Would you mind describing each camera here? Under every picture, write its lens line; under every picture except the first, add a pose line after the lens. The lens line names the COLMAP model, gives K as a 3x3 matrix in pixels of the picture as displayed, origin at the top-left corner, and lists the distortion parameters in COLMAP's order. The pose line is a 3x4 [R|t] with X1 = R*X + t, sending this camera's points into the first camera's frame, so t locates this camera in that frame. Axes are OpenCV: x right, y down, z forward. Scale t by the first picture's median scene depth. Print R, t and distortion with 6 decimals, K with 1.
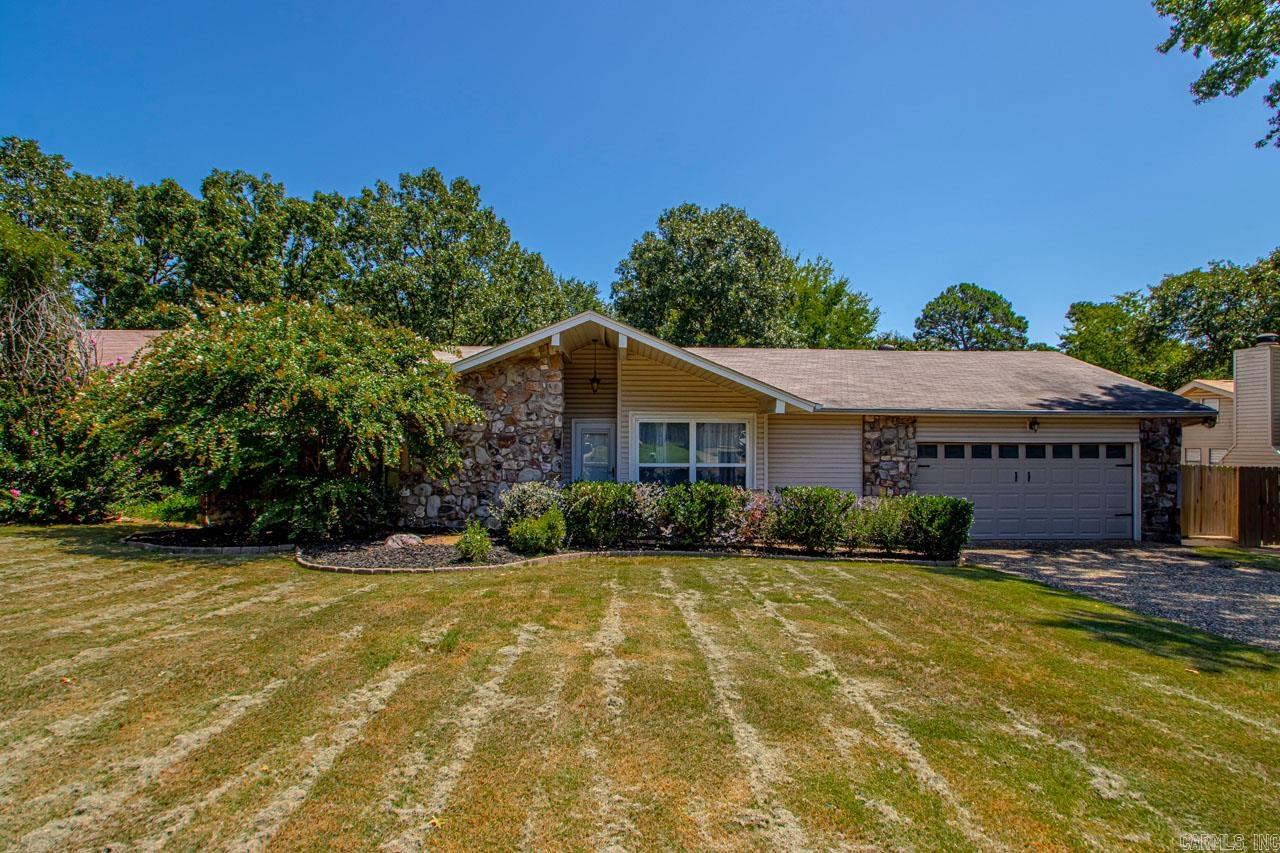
lens RADIAL K [[676.6, 0, 641.3], [0, 676.6, 430.0], [0, 0, 1]] dist [-0.005993, -0.000331]
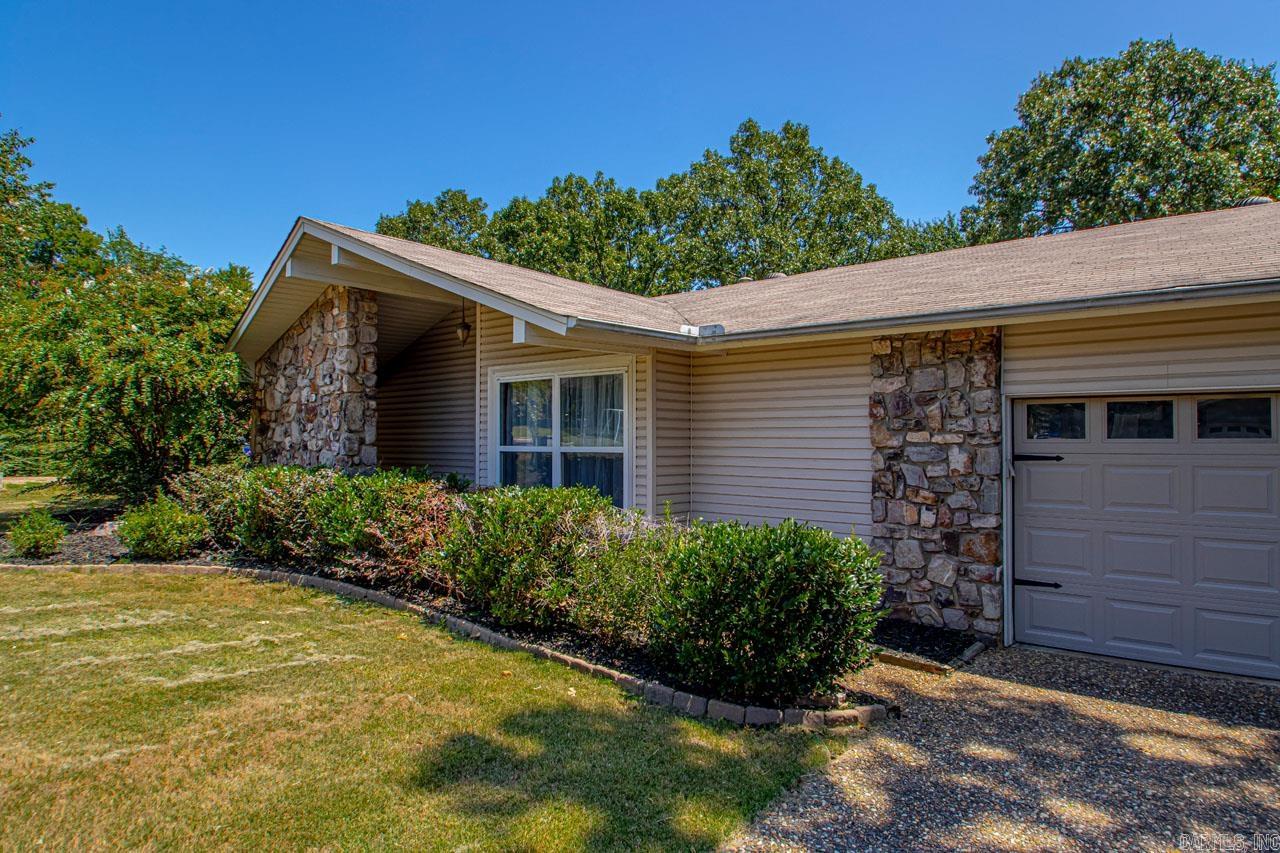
lens RADIAL K [[731.0, 0, 639.7], [0, 731.0, 430.9], [0, 0, 1]] dist [-0.000811, 0.000742]
pose [[0.759310, -0.012029, -0.650618, 0.528827], [0.012370, 0.999915, -0.004050, 0.037360], [0.650612, -0.004974, 0.759394, 0.534671]]
